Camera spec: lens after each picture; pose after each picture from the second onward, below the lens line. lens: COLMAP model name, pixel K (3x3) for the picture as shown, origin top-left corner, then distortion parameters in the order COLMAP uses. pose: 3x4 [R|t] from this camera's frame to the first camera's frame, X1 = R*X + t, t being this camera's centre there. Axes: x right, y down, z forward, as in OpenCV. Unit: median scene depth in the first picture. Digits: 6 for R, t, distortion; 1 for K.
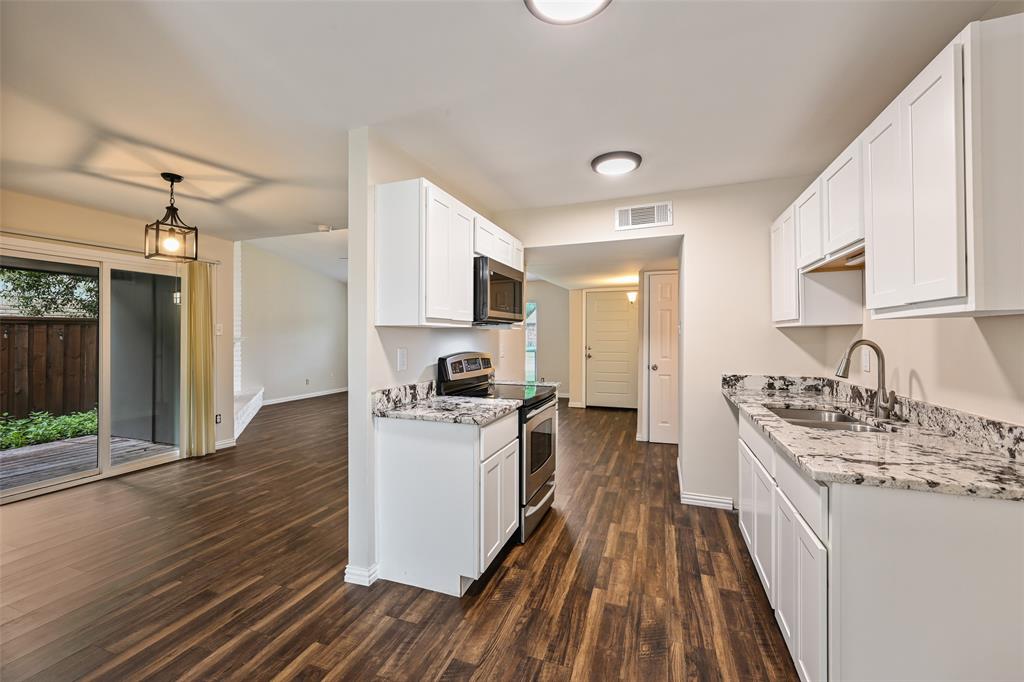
lens RADIAL K [[421.7, 0, 505.8], [0, 421.7, 339.7], [0, 0, 1]] dist [-0.001752, 0.001277]
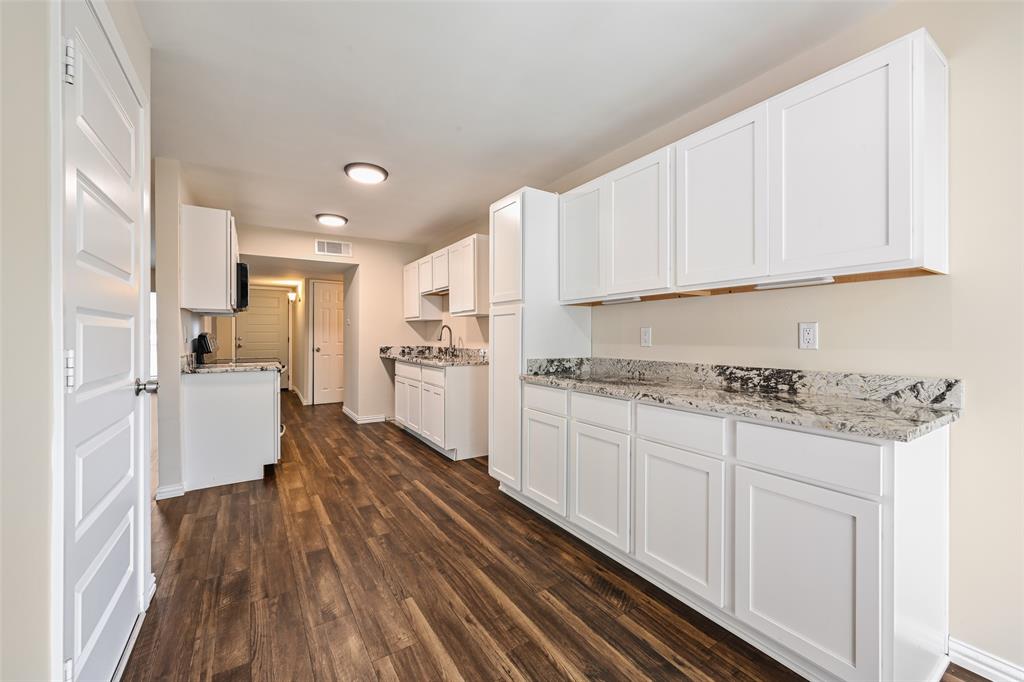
lens RADIAL K [[409.4, 0, 502.6], [0, 409.4, 330.1], [0, 0, 1]] dist [0.002787, 0.000494]
pose [[0.614737, 0.015974, 0.788570, -0.789614], [0.001207, 0.999775, -0.021194, 0.074976], [-0.788731, 0.013981, 0.614579, -0.697068]]
